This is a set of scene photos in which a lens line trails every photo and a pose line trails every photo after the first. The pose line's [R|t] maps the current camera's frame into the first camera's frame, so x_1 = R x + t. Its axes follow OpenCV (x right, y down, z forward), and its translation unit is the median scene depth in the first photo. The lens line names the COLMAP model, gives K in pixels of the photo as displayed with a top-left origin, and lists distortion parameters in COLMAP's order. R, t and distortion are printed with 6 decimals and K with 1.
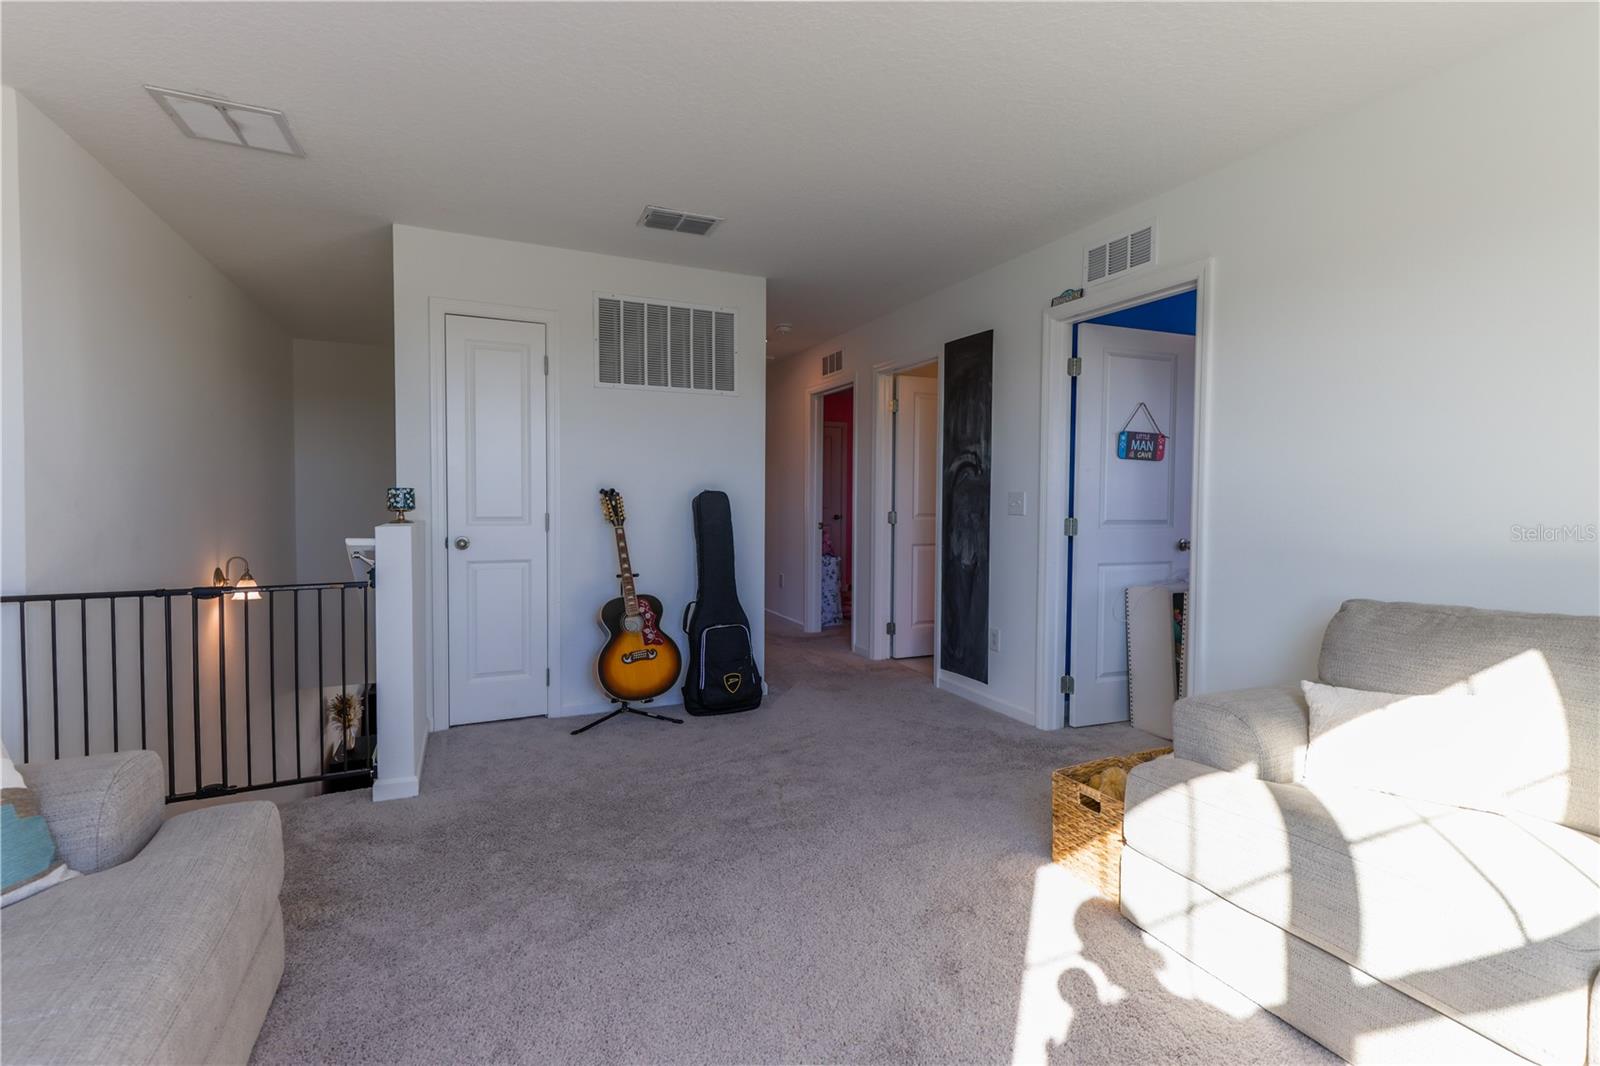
lens RADIAL K [[729.4, 0, 799.7], [0, 729.4, 523.5], [0, 0, 1]] dist [0.007173, -0.001528]
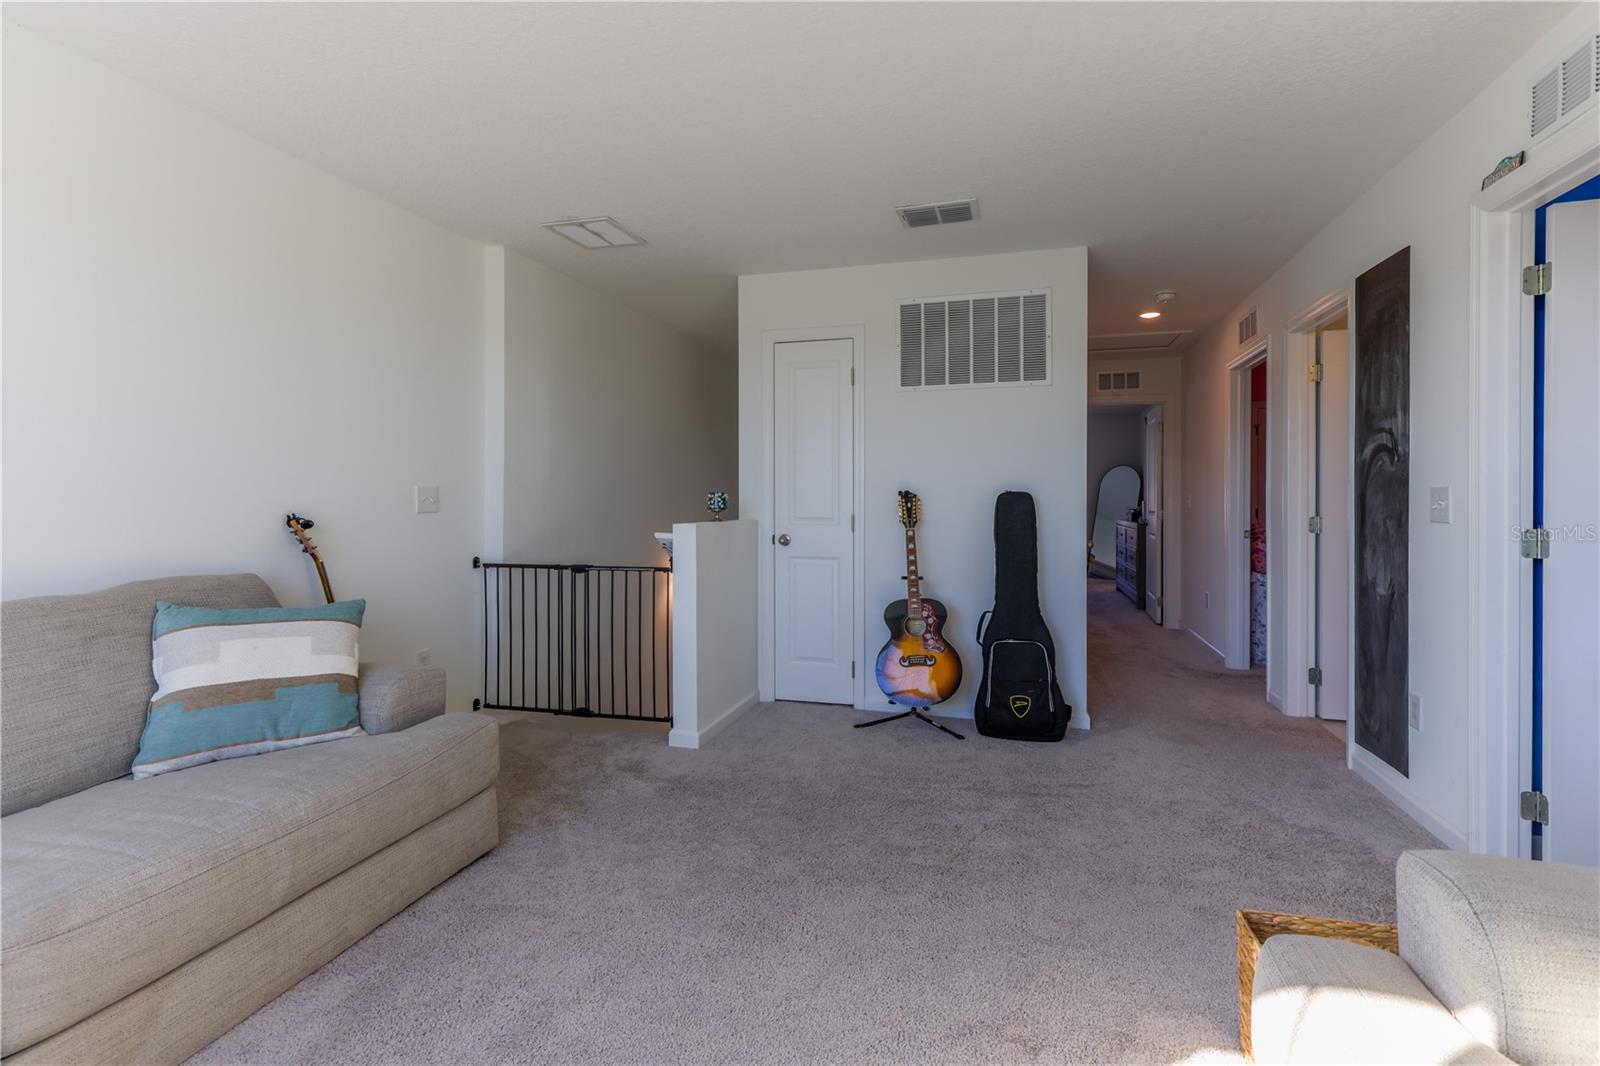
lens RADIAL K [[729.4, 0, 796.1], [0, 729.4, 503.0], [0, 0, 1]] dist [0.007173, -0.001528]
pose [[0.762896, -0.002432, -0.646517, 0.283802], [-0.018293, 0.999511, -0.025346, -0.002212], [0.646263, 0.031163, 0.762478, 0.136928]]
